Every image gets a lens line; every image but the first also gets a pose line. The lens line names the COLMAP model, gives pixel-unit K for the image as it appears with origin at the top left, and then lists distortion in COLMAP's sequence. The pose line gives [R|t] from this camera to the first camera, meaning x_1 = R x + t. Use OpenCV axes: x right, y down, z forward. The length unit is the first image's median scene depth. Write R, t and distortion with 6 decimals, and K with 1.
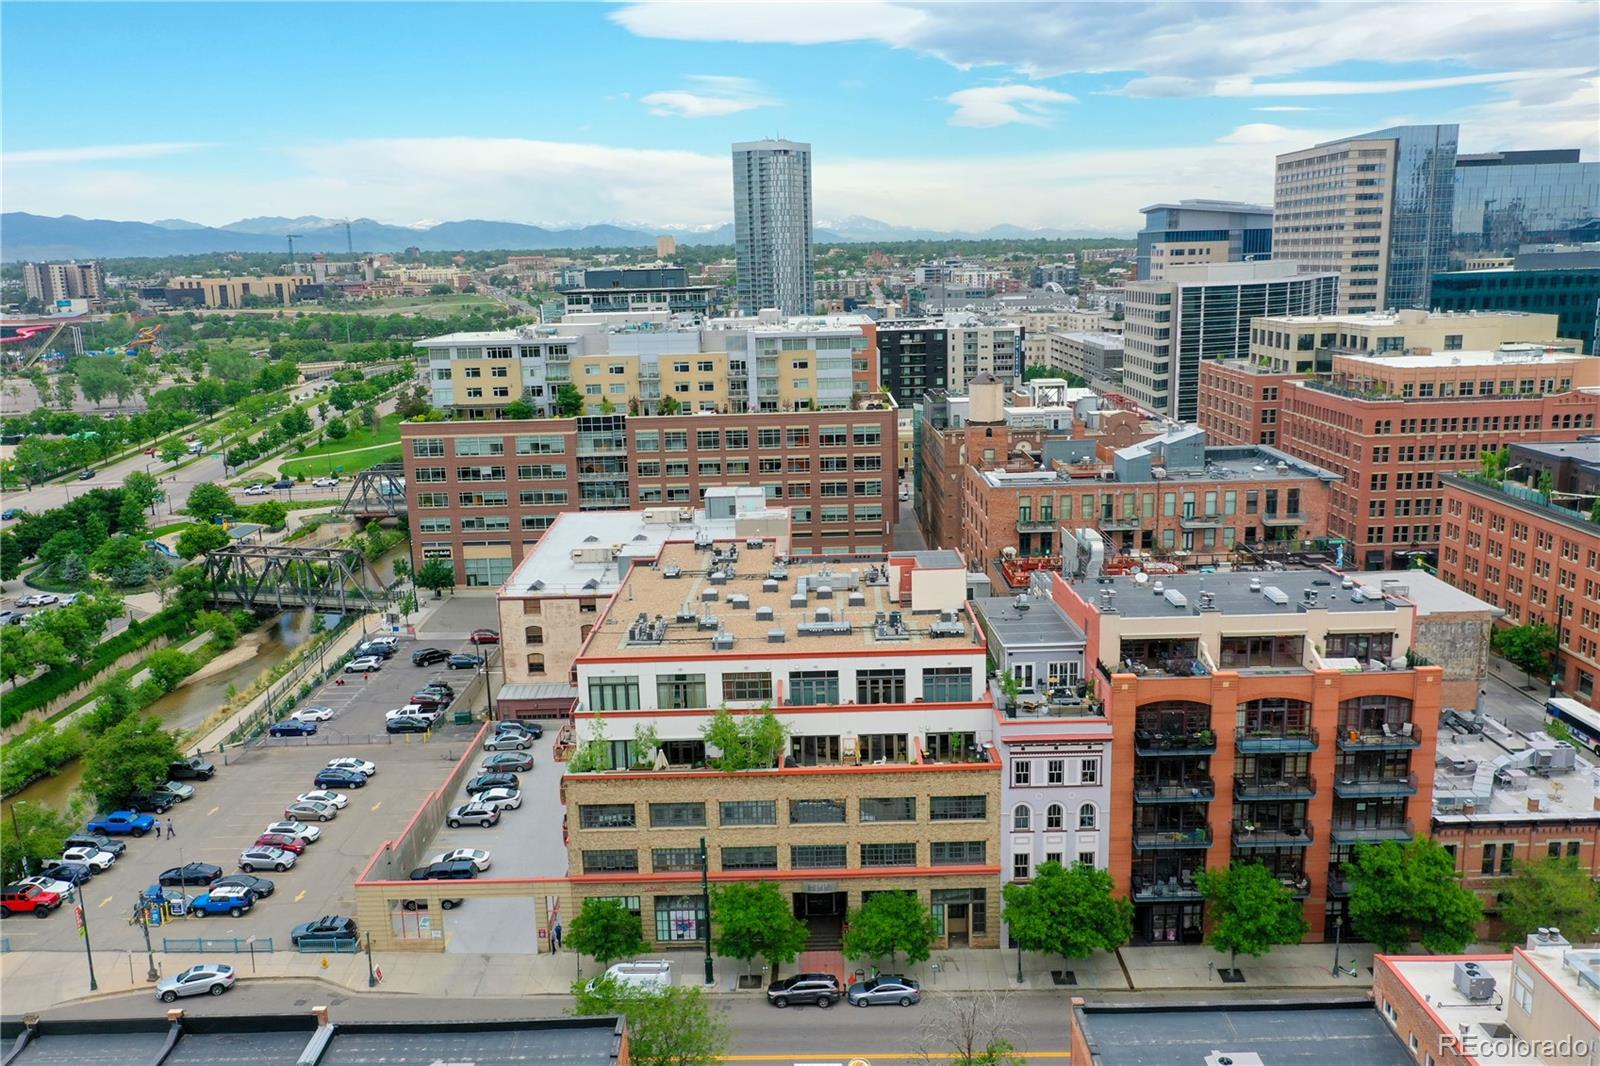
lens RADIAL K [[1255.8, 0, 800.0], [0, 1255.8, 533.0], [0, 0, 1]] dist [0.005653, 0.005901]
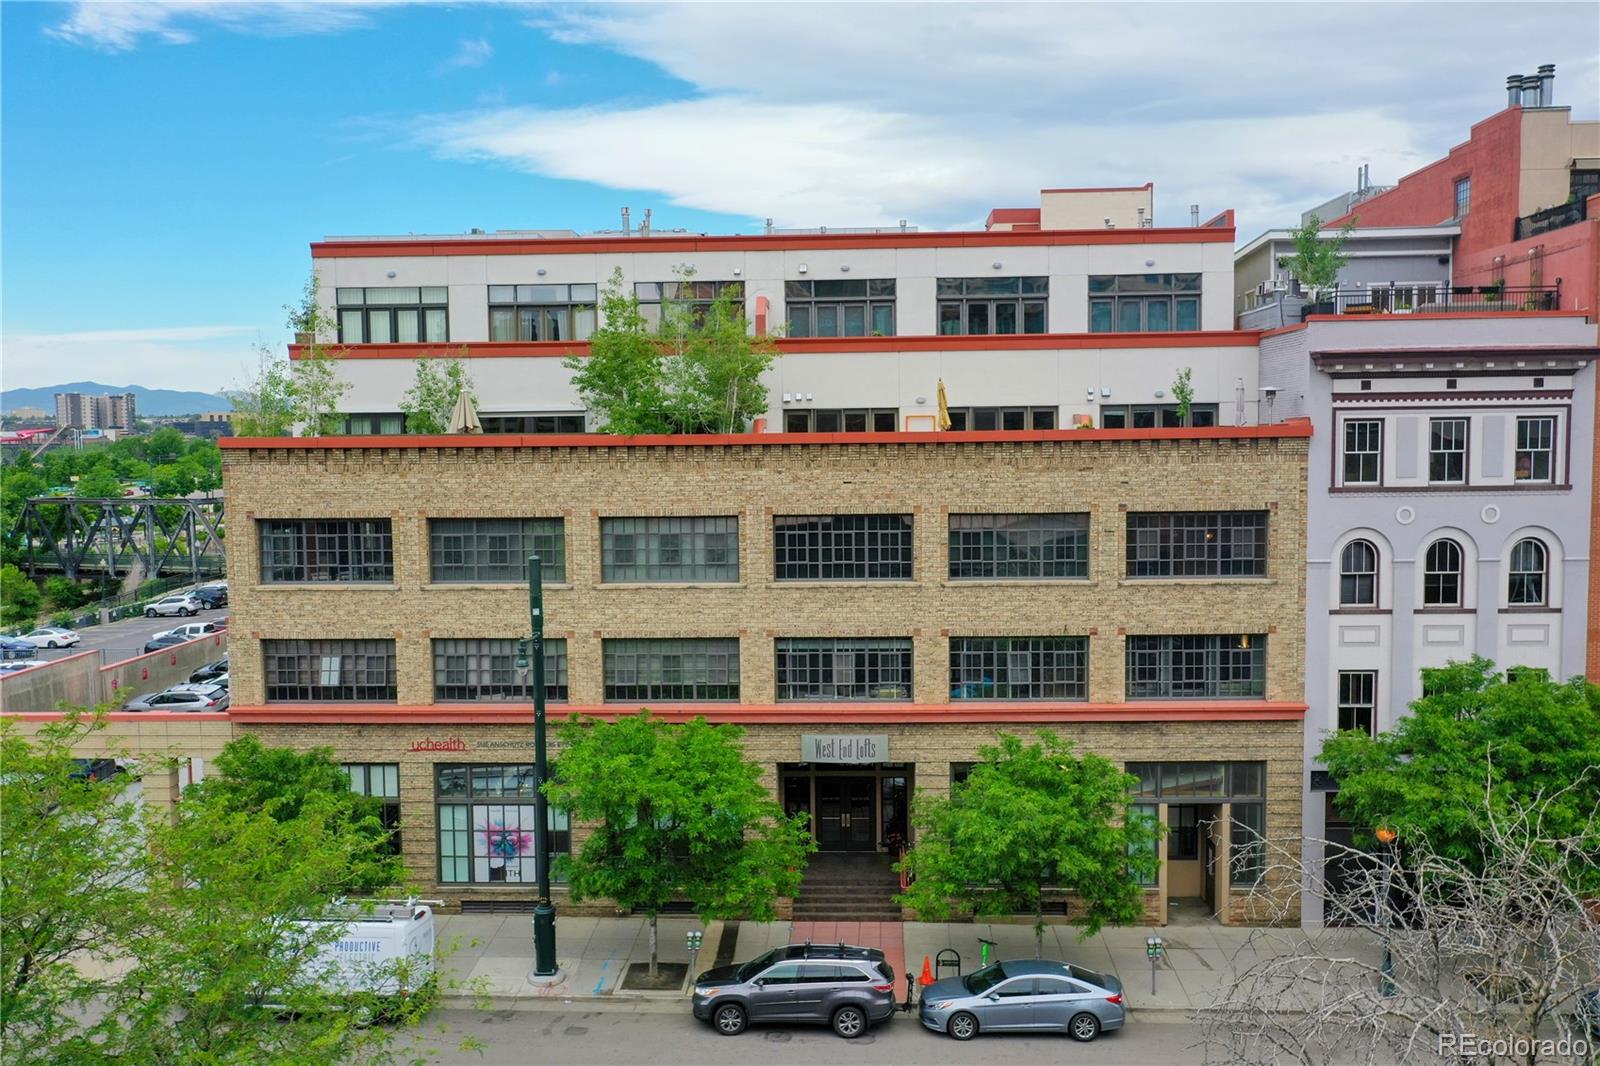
lens RADIAL K [[1255.8, 0, 800.0], [0, 1255.8, 533.0], [0, 0, 1]] dist [0.005653, 0.005901]
pose [[0.999396, 0.019505, -0.028745, 0.011626], [-0.023379, 0.989696, -0.141262, 0.271930], [0.025694, 0.141849, 0.989555, 0.597509]]
